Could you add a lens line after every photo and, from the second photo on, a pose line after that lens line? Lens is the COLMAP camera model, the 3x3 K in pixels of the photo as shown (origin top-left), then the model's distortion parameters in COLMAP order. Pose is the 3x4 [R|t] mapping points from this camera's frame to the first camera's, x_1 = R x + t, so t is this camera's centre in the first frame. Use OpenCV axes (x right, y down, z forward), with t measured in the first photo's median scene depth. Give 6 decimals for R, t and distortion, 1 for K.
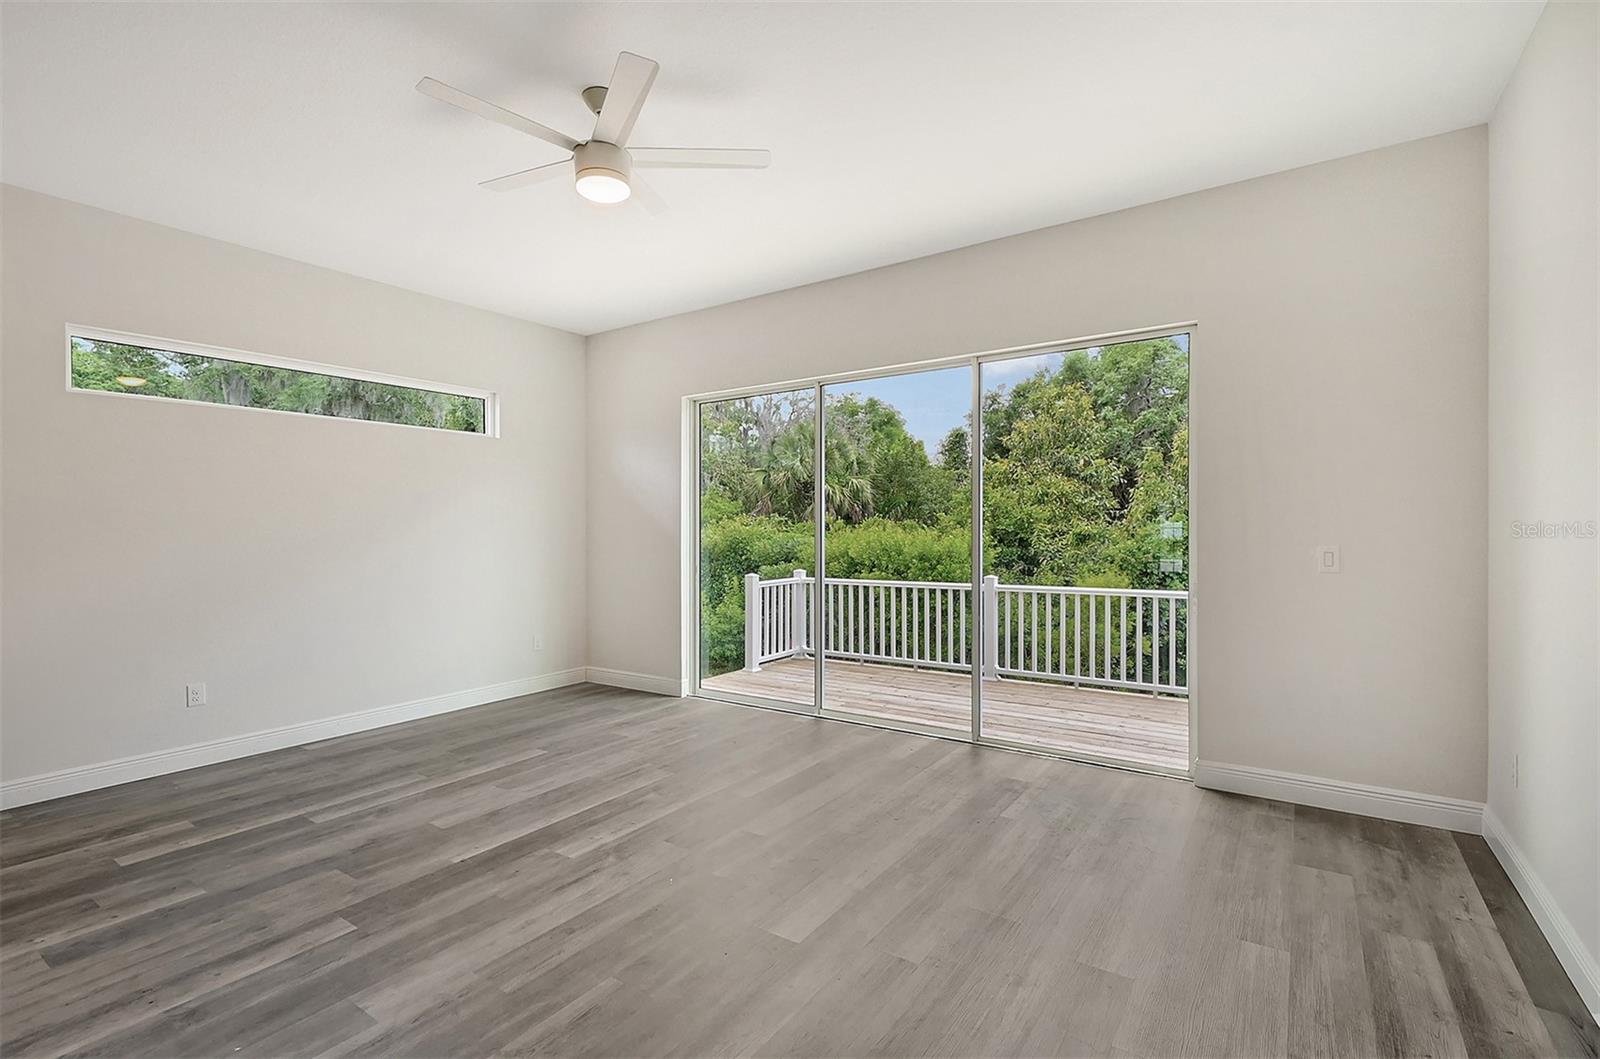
lens RADIAL K [[726.8, 0, 800.8], [0, 726.8, 541.5], [0, 0, 1]] dist [0.001510, -0.000046]
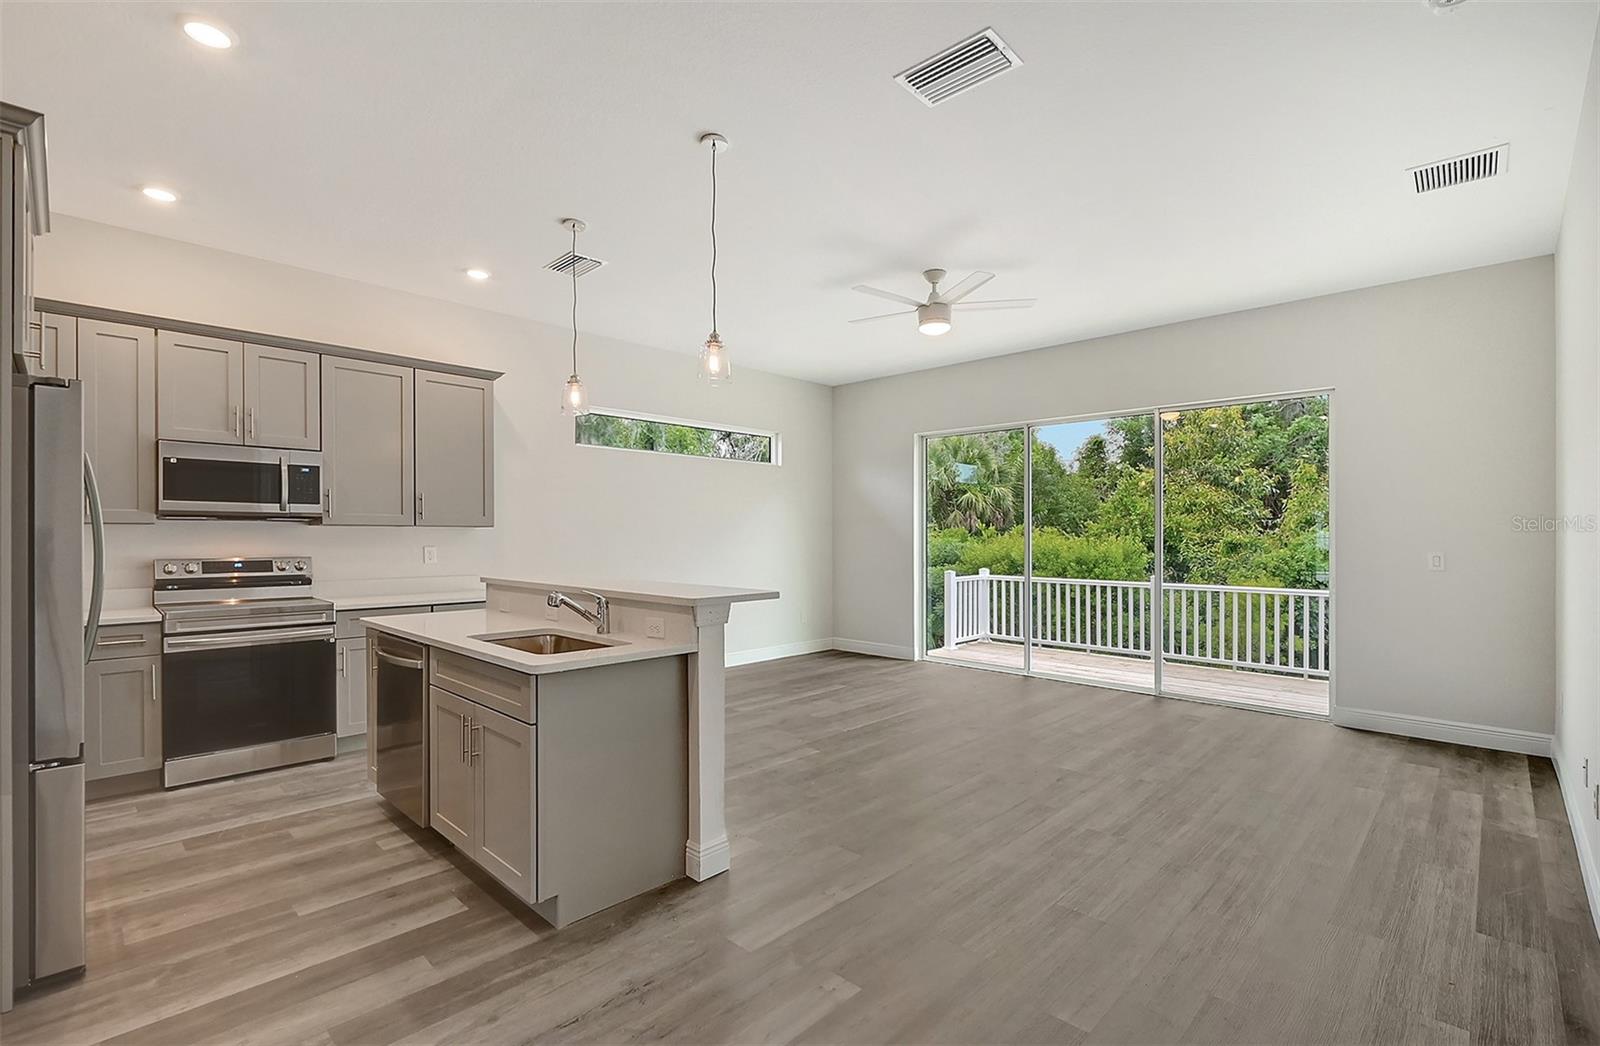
lens RADIAL K [[786.5, 0, 763.8], [0, 786.5, 524.6], [0, 0, 1]] dist [0.000708, -0.007695]
pose [[0.987246, 0.010347, -0.158863, -0.114581], [-0.014849, 0.999520, -0.027180, 0.004995], [0.158506, 0.029193, 0.986926, -0.254973]]
